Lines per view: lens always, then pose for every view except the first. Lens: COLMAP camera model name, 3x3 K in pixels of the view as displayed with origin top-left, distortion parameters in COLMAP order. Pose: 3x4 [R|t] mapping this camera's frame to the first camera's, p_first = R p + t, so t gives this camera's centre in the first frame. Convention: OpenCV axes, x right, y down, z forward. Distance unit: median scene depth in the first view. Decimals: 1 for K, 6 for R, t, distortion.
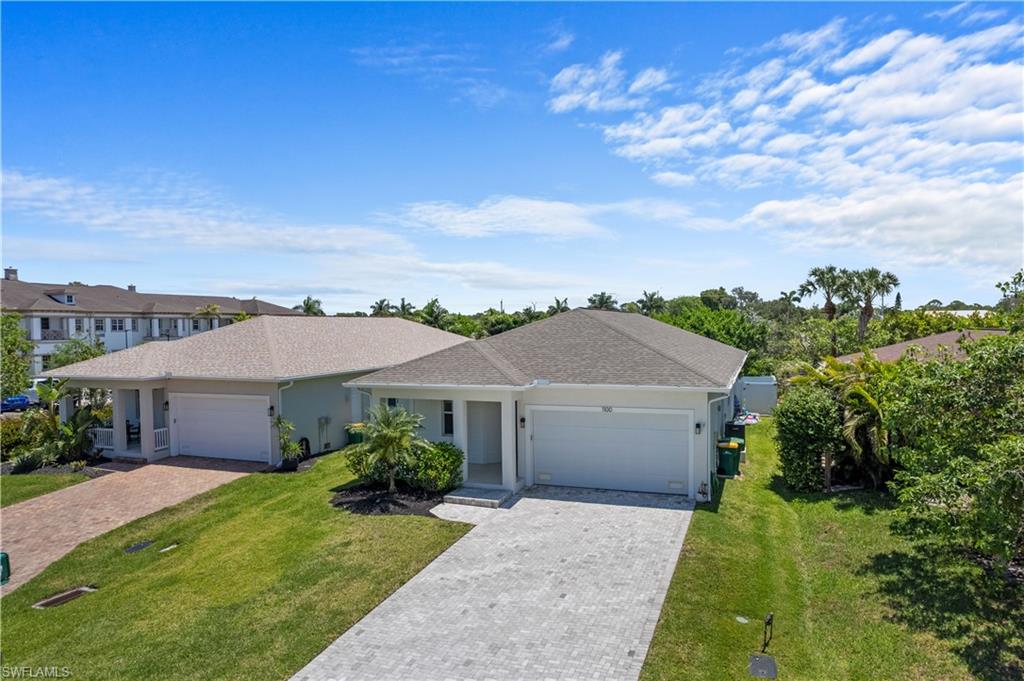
lens RADIAL K [[651.8, 0, 512.0], [0, 651.8, 340.5], [0, 0, 1]] dist [-0.073035, 0.068576]
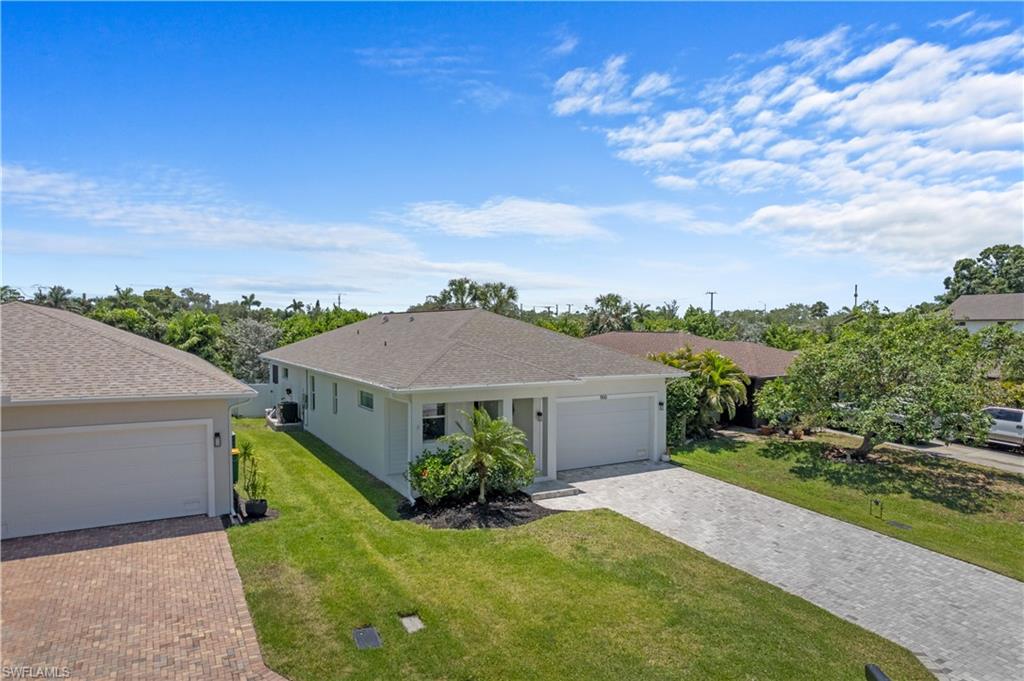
lens RADIAL K [[649.5, 0, 506.9], [0, 649.5, 364.8], [0, 0, 1]] dist [-0.072436, 0.069310]
pose [[0.645400, -0.029715, 0.763267, -0.895477], [0.005291, 0.999393, 0.034433, 0.007073], [-0.763827, -0.018184, 0.645165, 0.398859]]
